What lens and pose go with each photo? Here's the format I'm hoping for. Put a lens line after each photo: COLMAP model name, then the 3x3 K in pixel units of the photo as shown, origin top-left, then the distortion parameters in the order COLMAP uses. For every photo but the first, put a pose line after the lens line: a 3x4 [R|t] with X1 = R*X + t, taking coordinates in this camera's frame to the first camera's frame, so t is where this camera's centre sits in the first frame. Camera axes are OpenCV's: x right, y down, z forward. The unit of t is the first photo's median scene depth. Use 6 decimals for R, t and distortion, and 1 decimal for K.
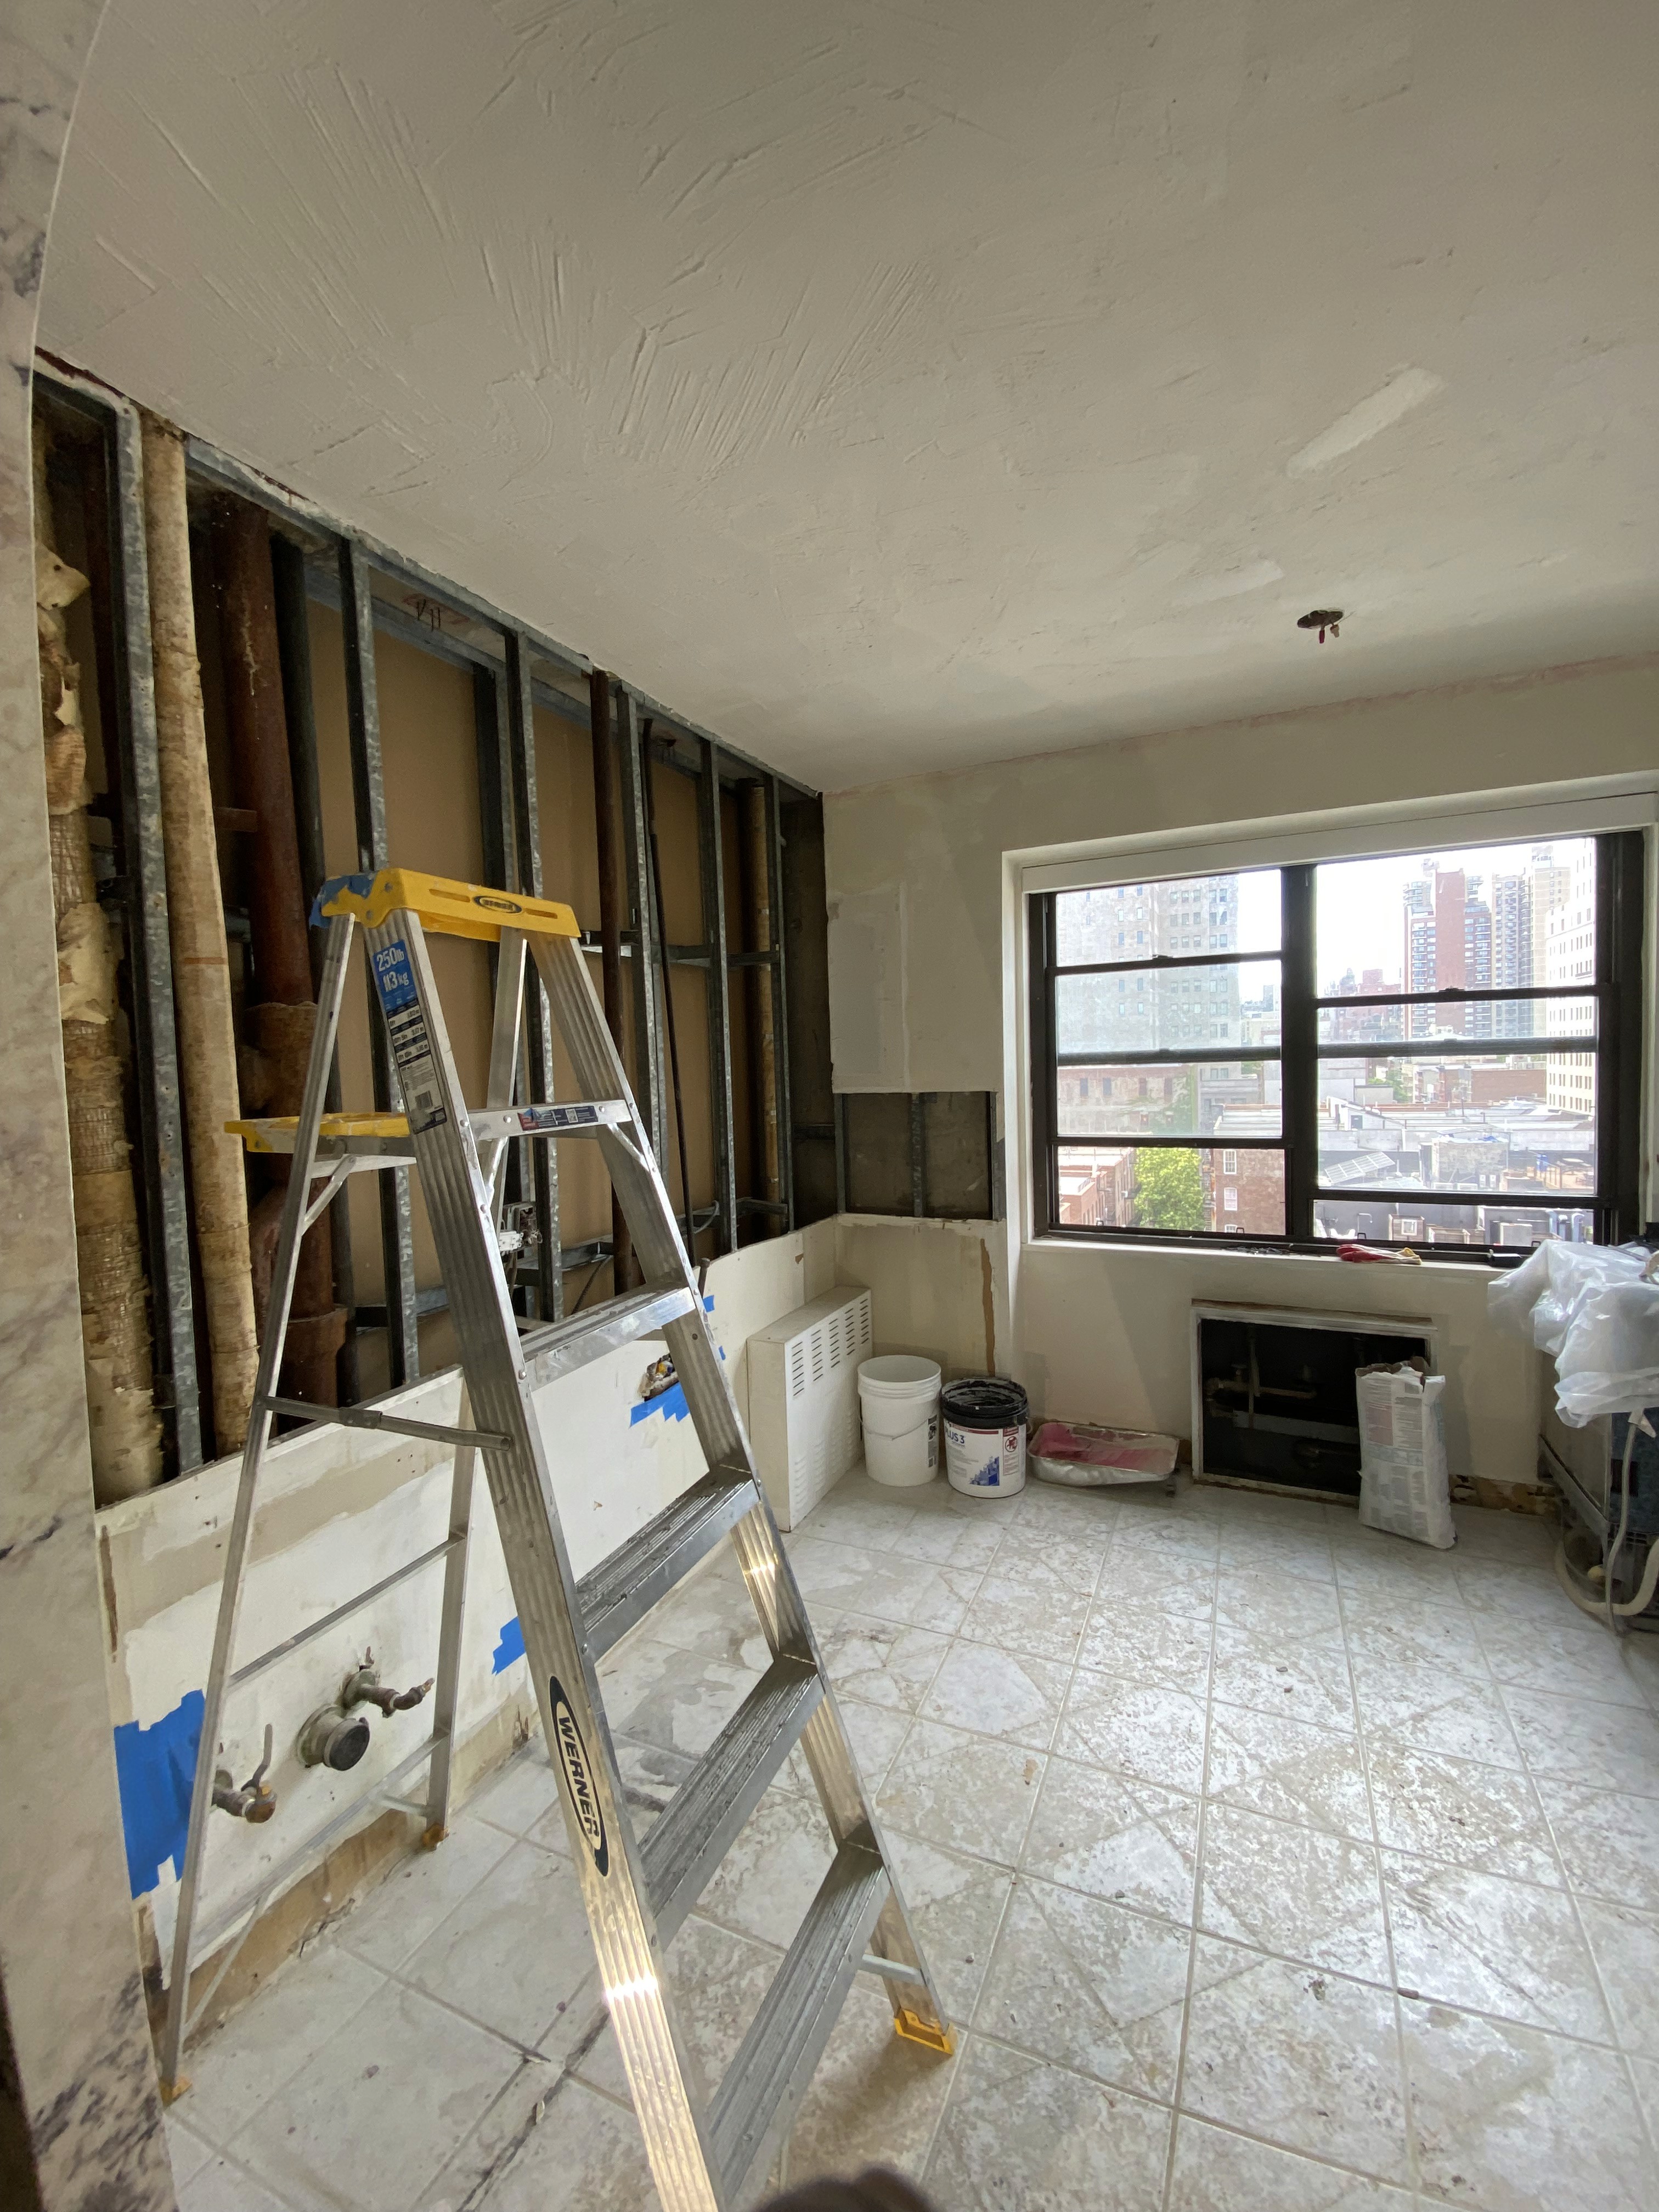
lens RADIAL K [[893.5, 0, 830.8], [0, 893.5, 1098.3], [0, 0, 1]] dist [-0.001027, -0.000261]
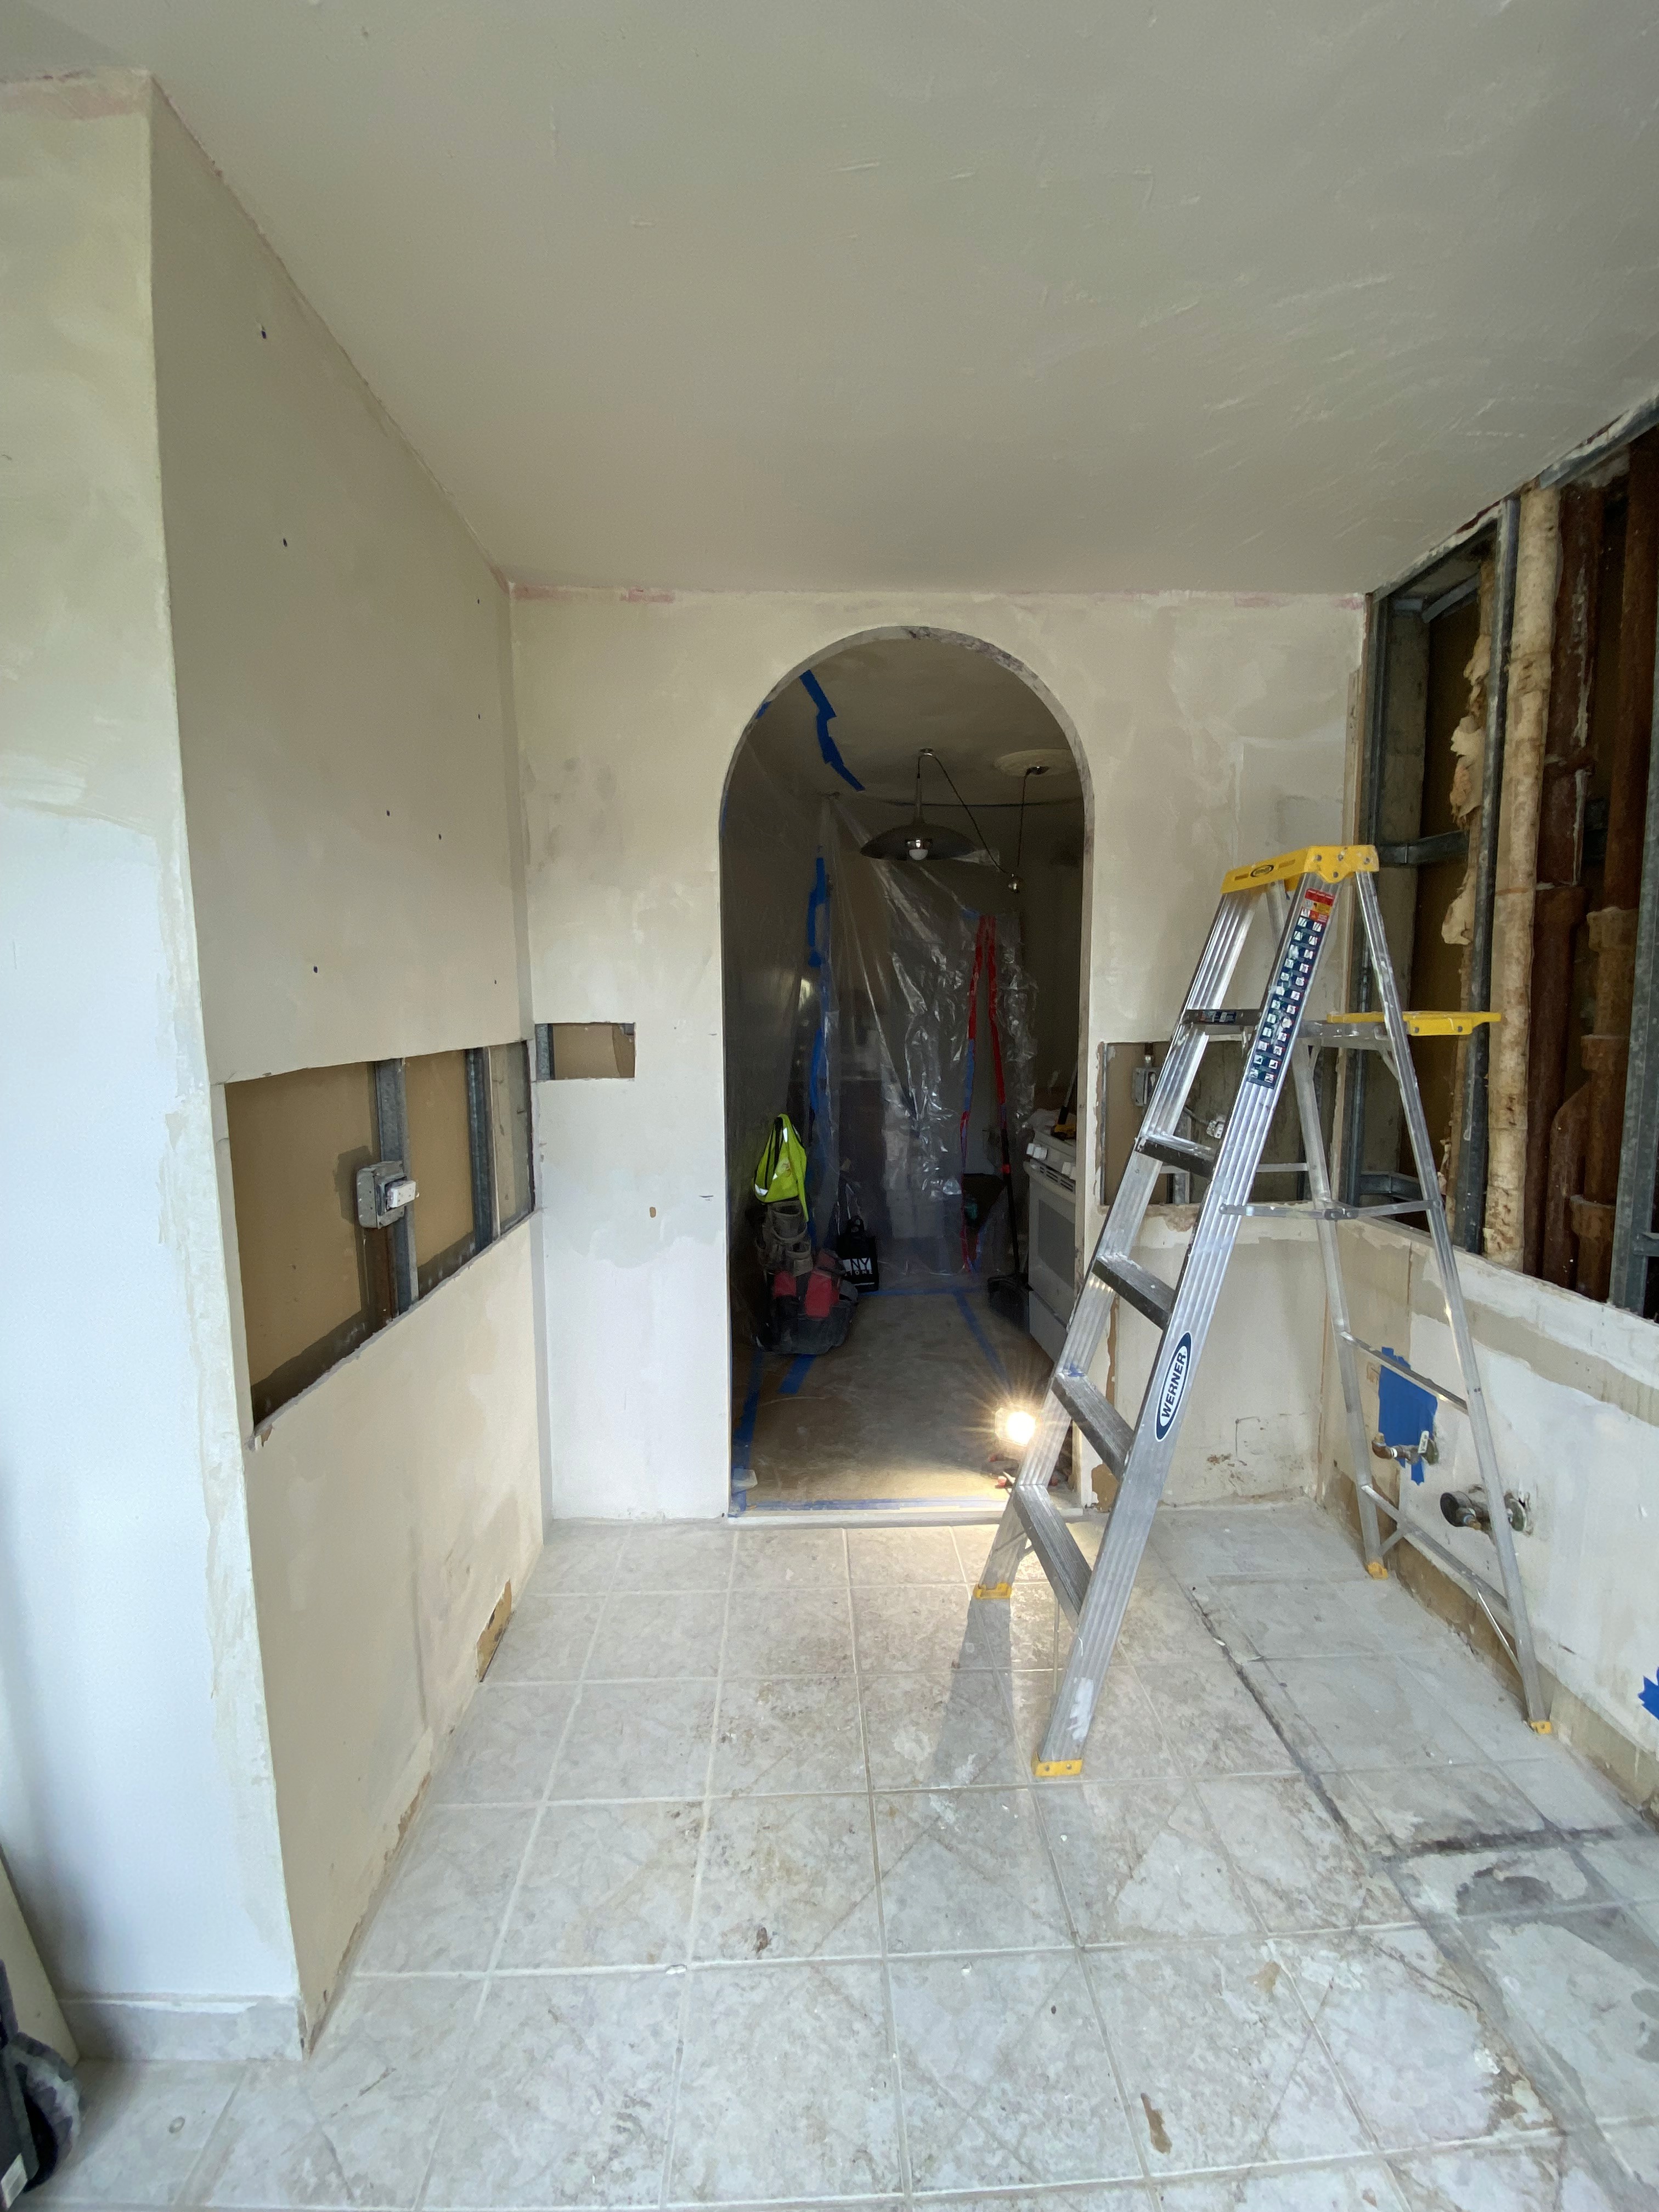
lens RADIAL K [[893.5, 0, 826.8], [0, 893.5, 1095.5], [0, 0, 1]] dist [-0.001027, -0.000261]
pose [[-0.885855, 0.085345, -0.456045, 0.282796], [0.007757, 0.985523, 0.169365, -0.026964], [0.463897, 0.146496, -0.873692, 0.581872]]
